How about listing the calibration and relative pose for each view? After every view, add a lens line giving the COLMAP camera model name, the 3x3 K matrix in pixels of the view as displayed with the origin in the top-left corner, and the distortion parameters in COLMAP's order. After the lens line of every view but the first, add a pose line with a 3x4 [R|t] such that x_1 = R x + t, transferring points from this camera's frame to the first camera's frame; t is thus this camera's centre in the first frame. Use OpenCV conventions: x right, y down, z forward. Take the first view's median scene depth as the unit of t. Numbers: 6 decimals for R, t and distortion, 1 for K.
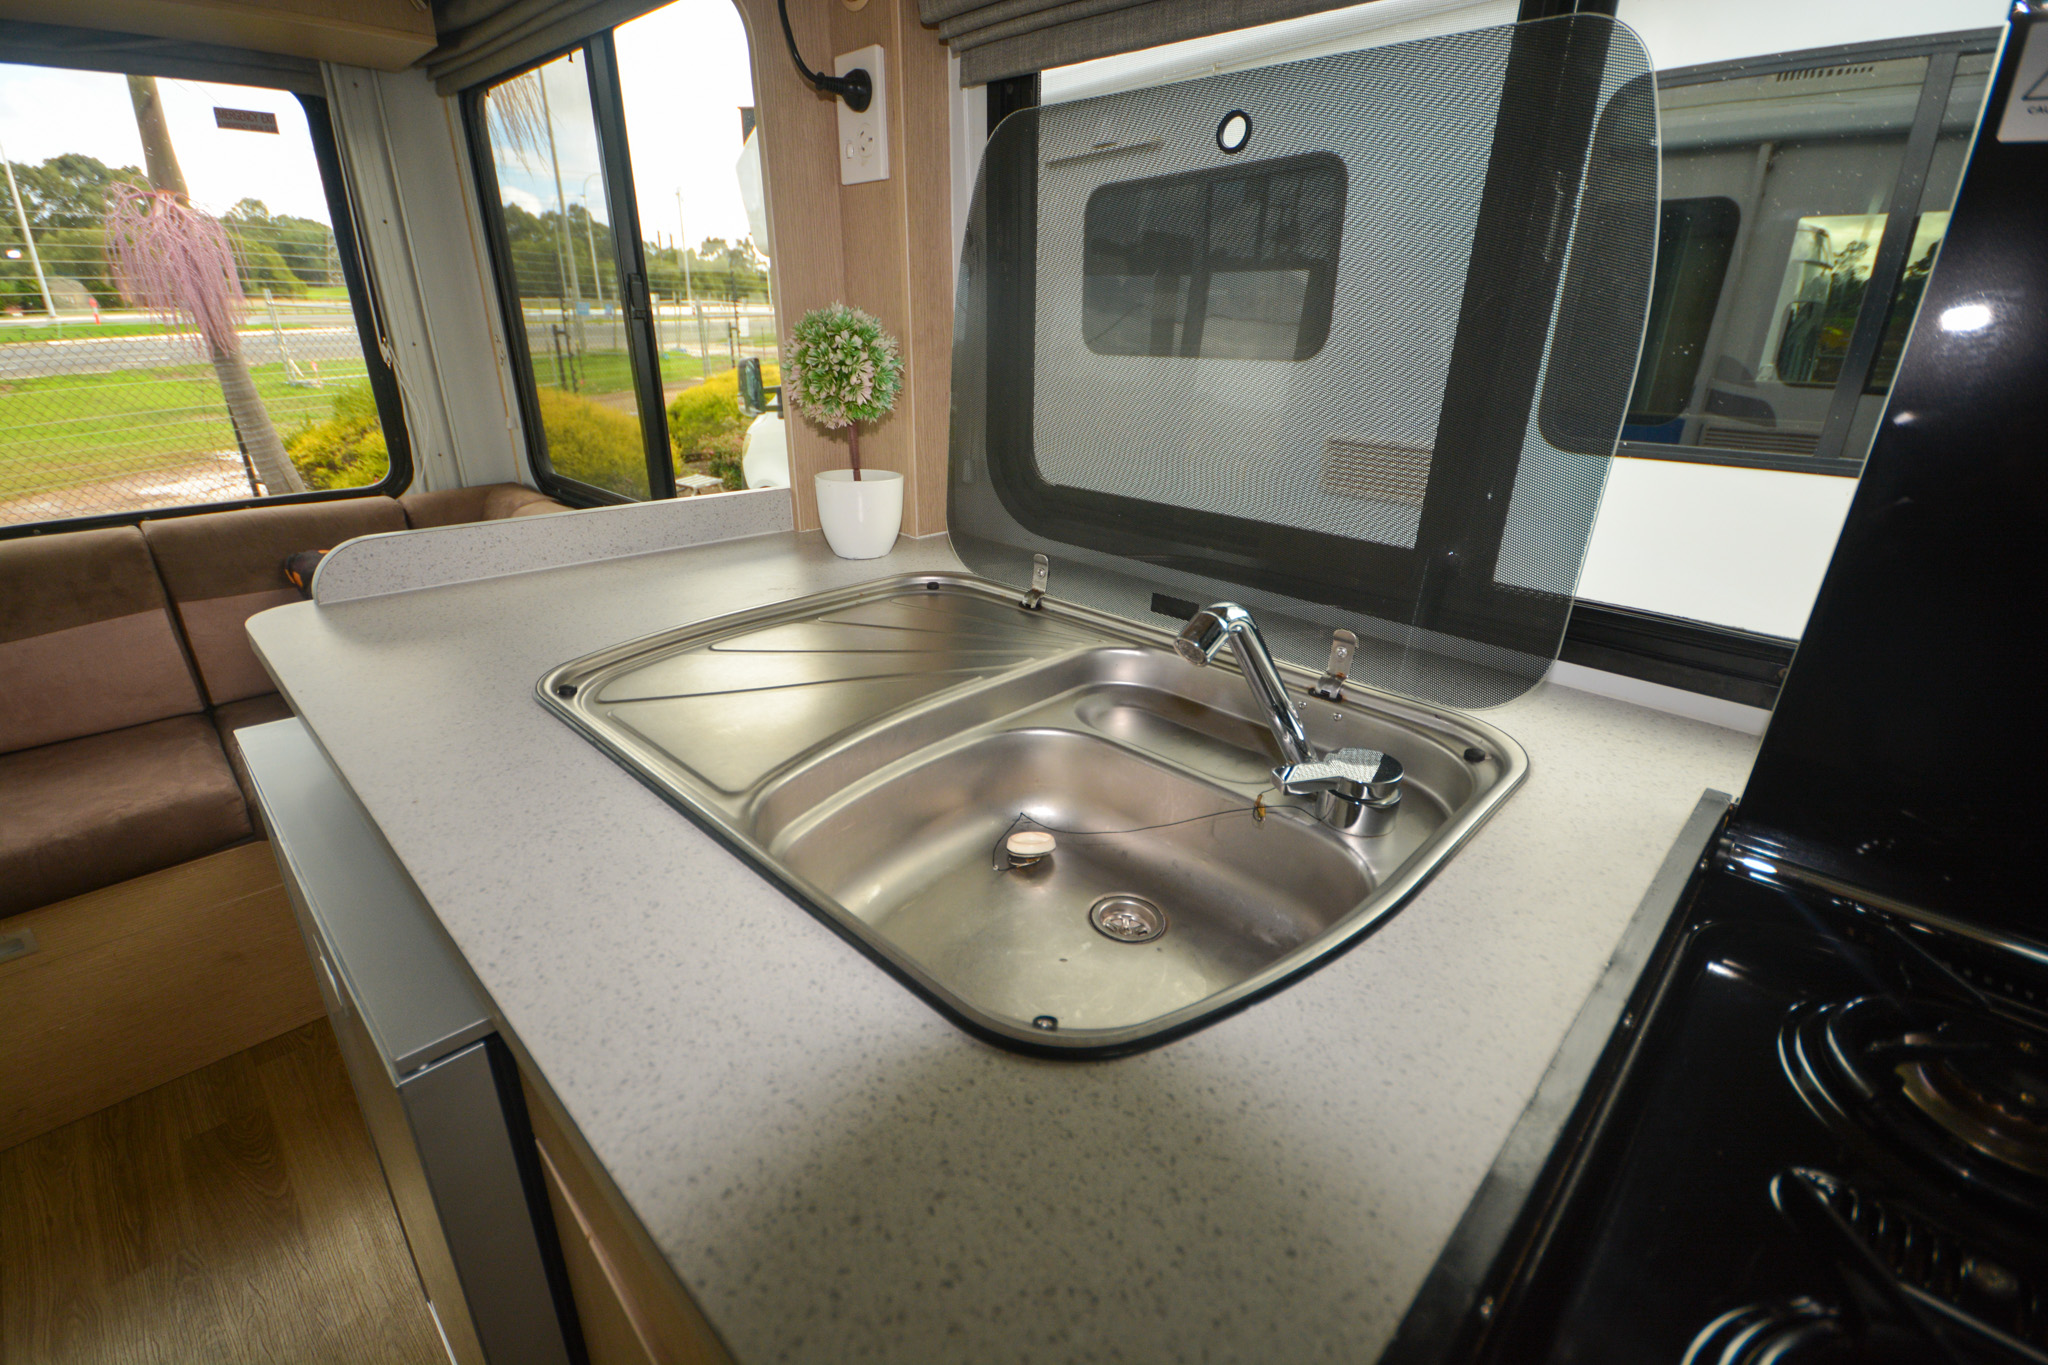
lens RADIAL K [[895.0, 0, 1020.7], [0, 895.0, 690.6], [0, 0, 1]] dist [0.017300, -0.017747]
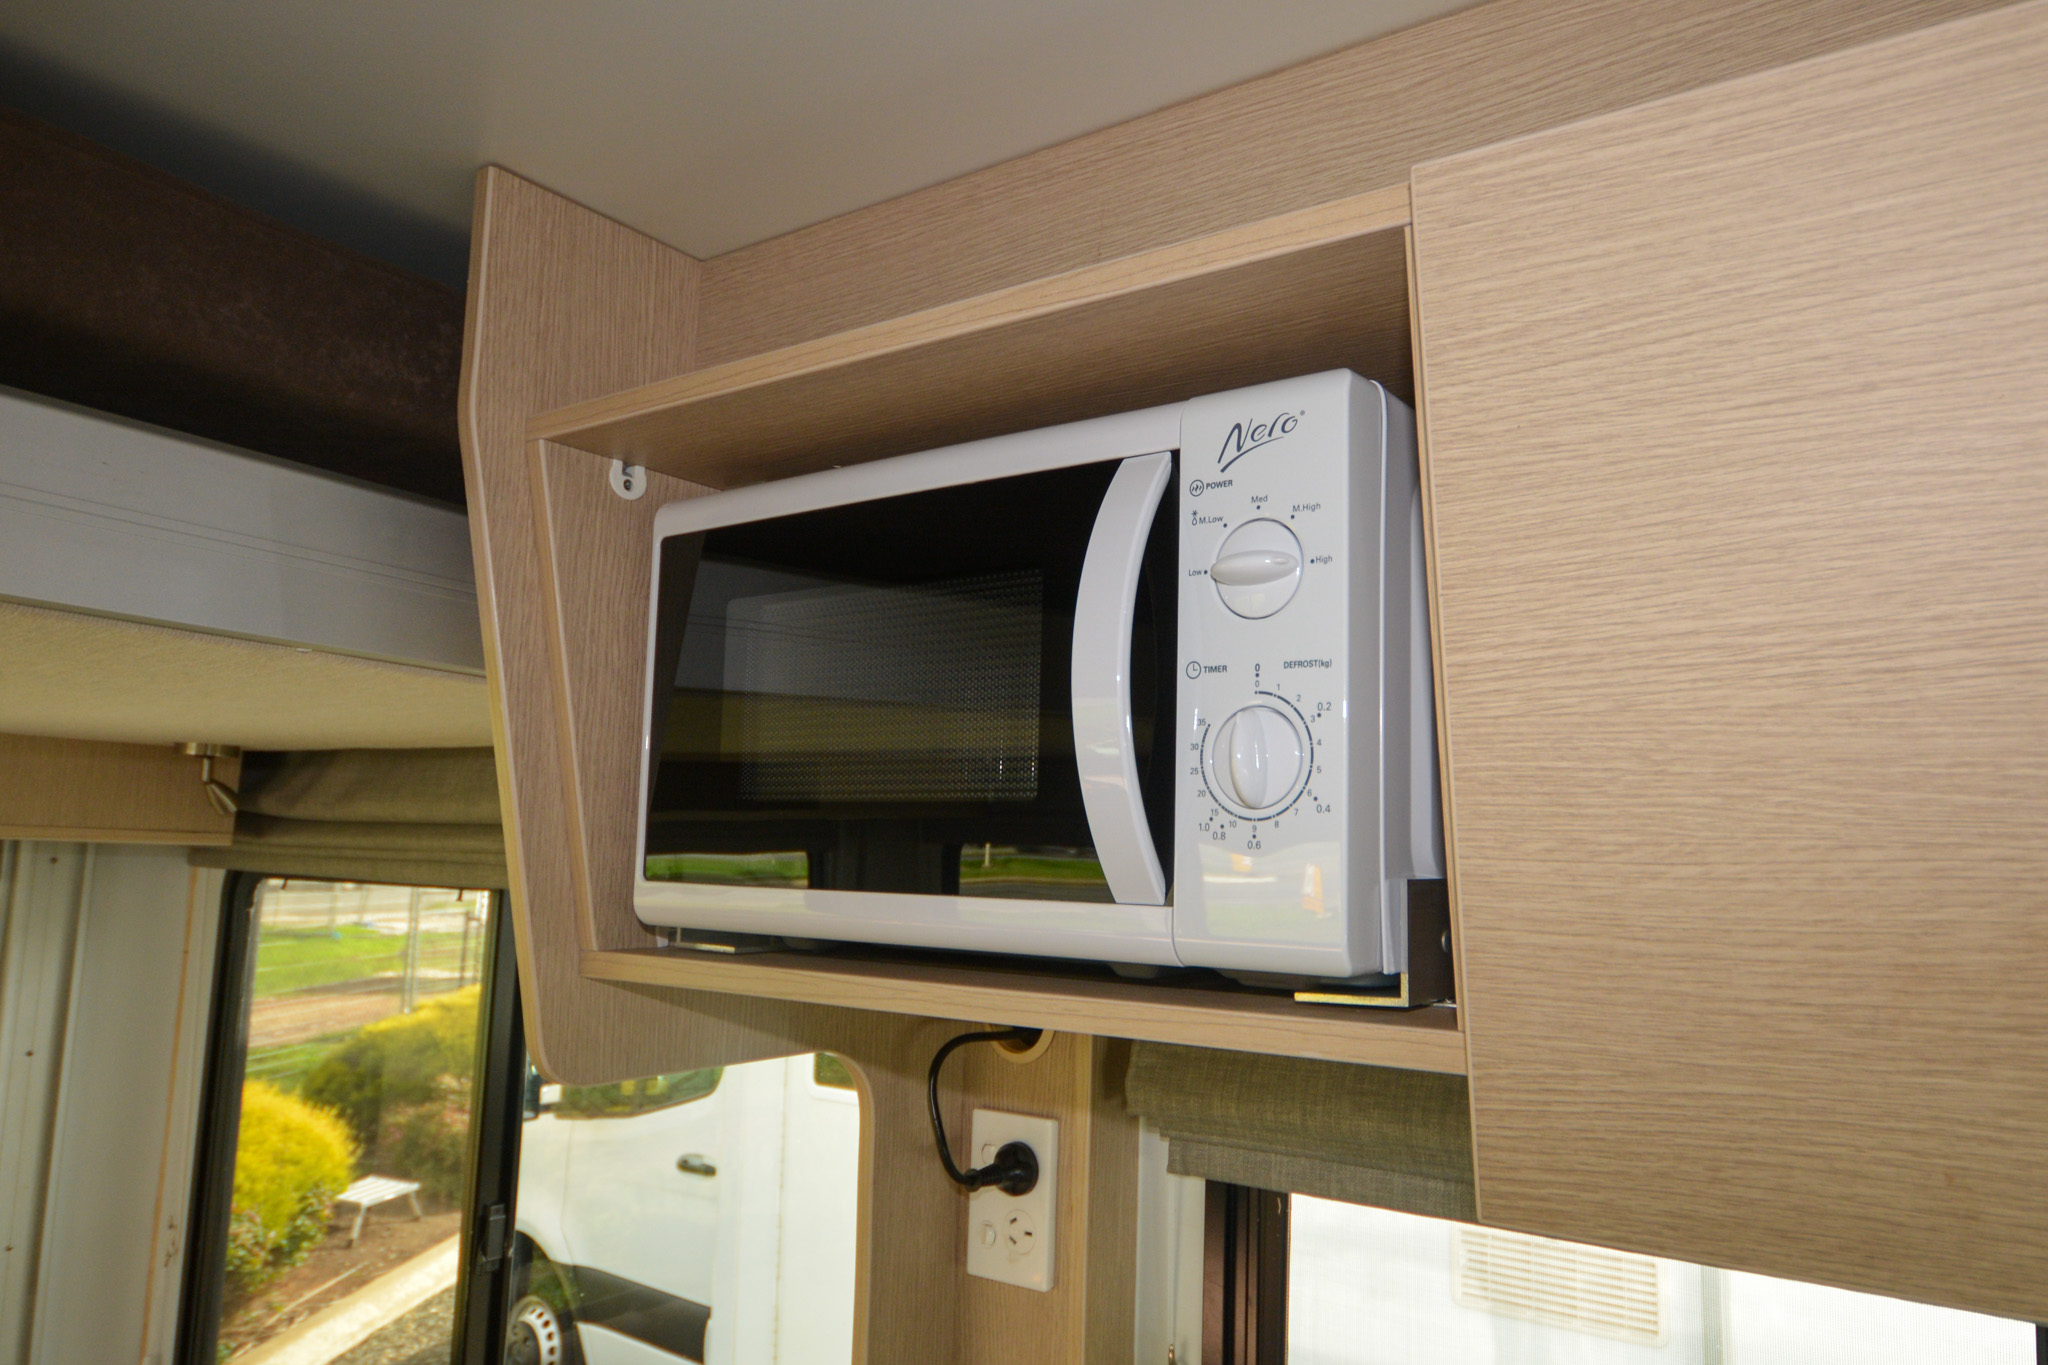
lens RADIAL K [[1319.2, 0, 1186.1], [0, 1319.2, 721.8], [0, 0, 1]] dist [-0.000238, 0.002166]
pose [[0.976599, 0.036563, 0.211939, -0.146372], [0.071132, 0.875071, -0.478738, -0.246634], [-0.202966, 0.482611, 0.851993, -0.034829]]
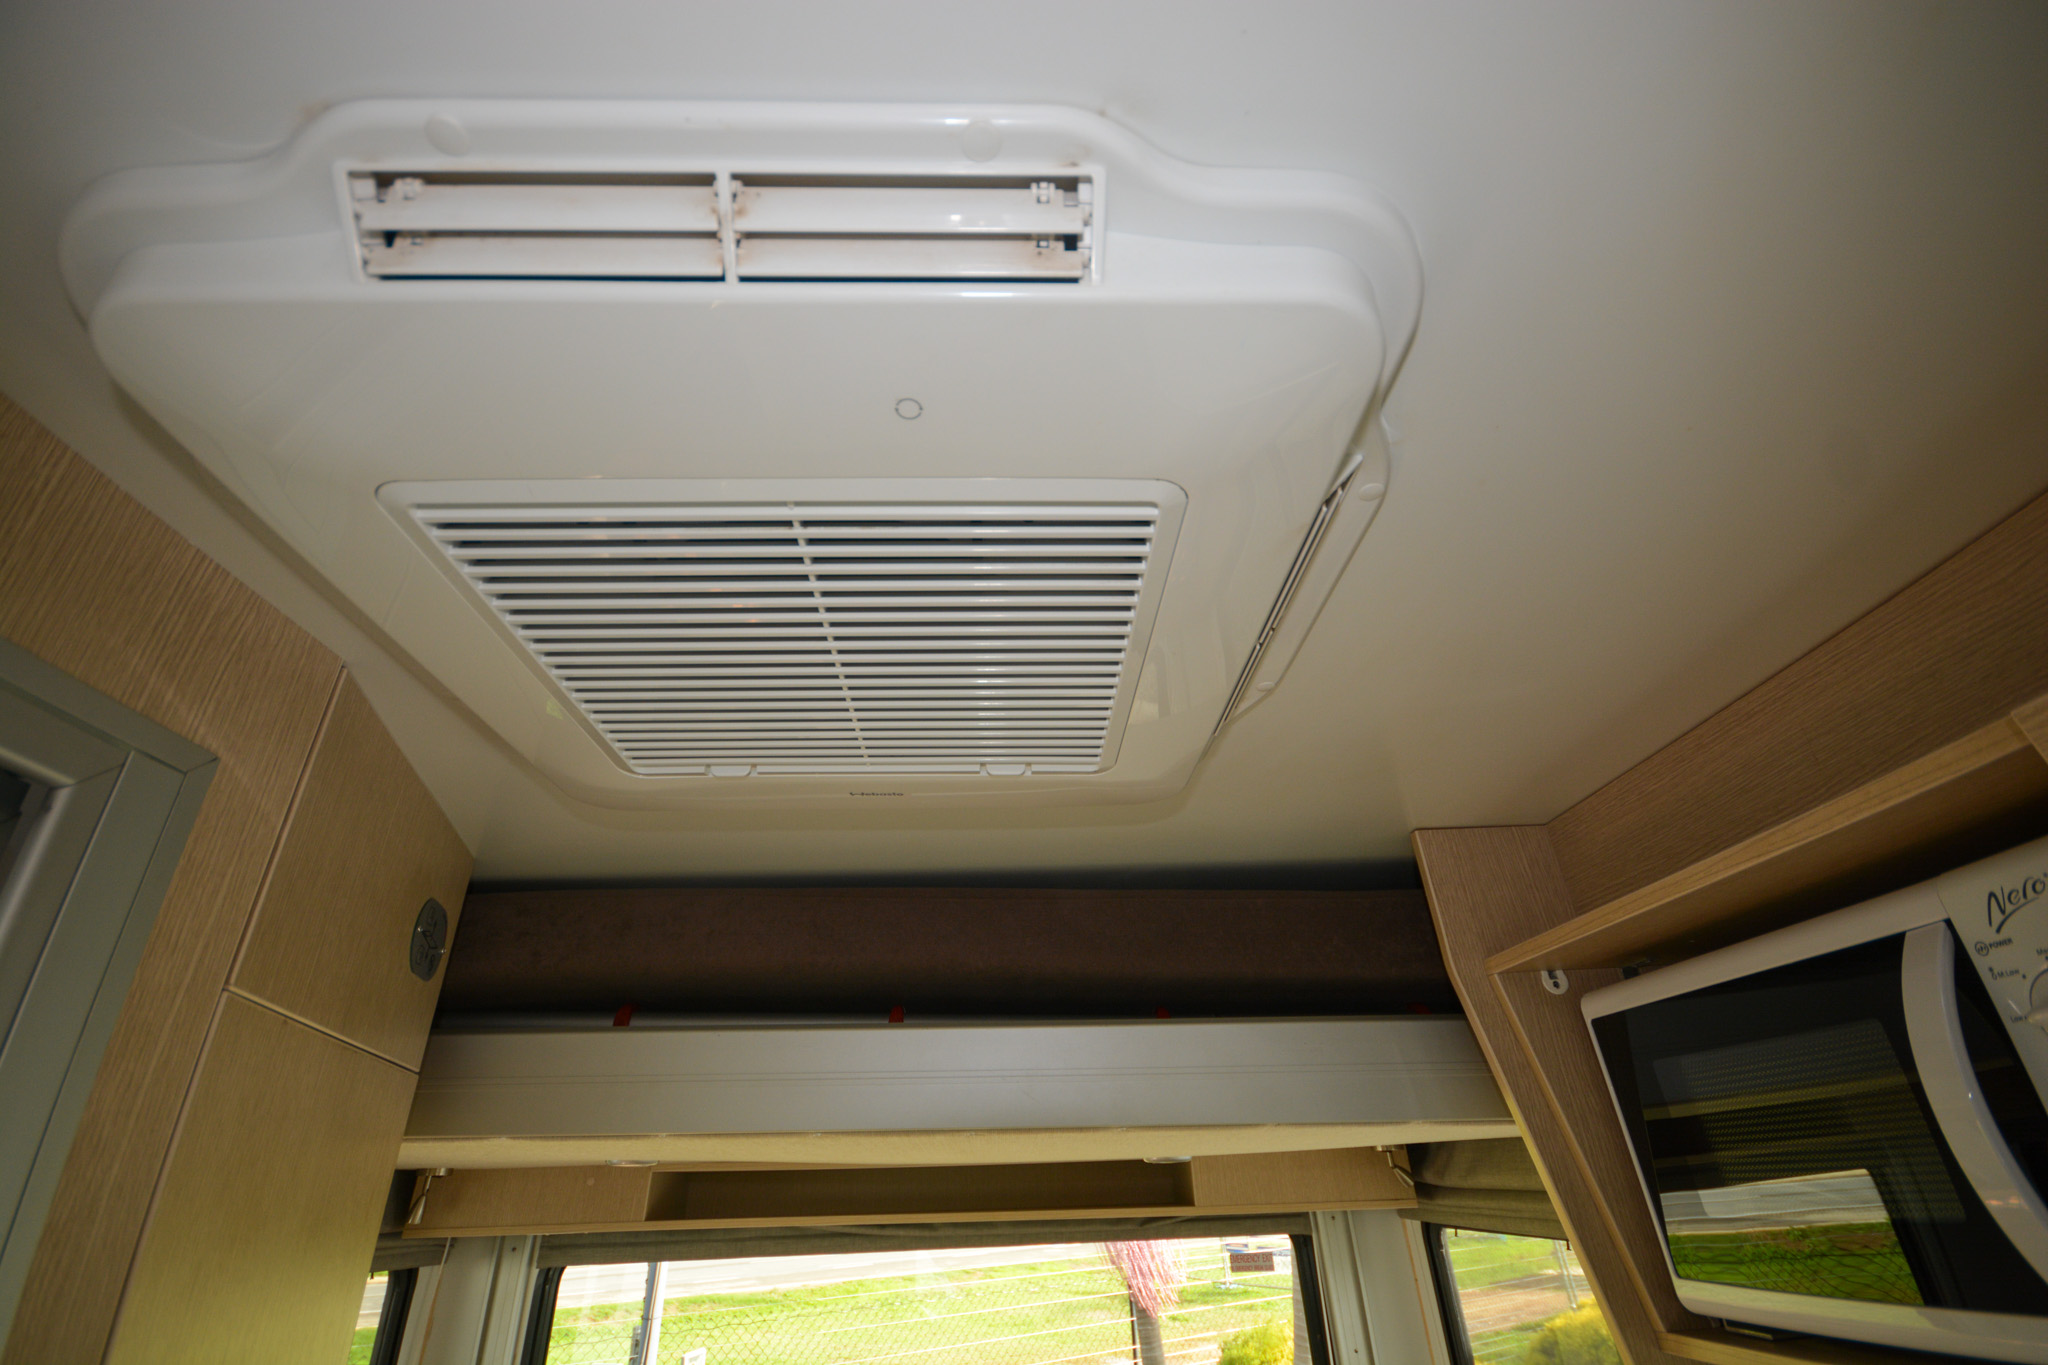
lens RADIAL K [[895.0, 0, 1020.7], [0, 895.0, 690.6], [0, 0, 1]] dist [0.017300, -0.017747]
pose [[0.710545, -0.372225, -0.597138, -0.096321], [-0.230166, 0.678995, -0.697129, -0.246350], [0.664943, 0.632783, 0.396783, -0.139060]]
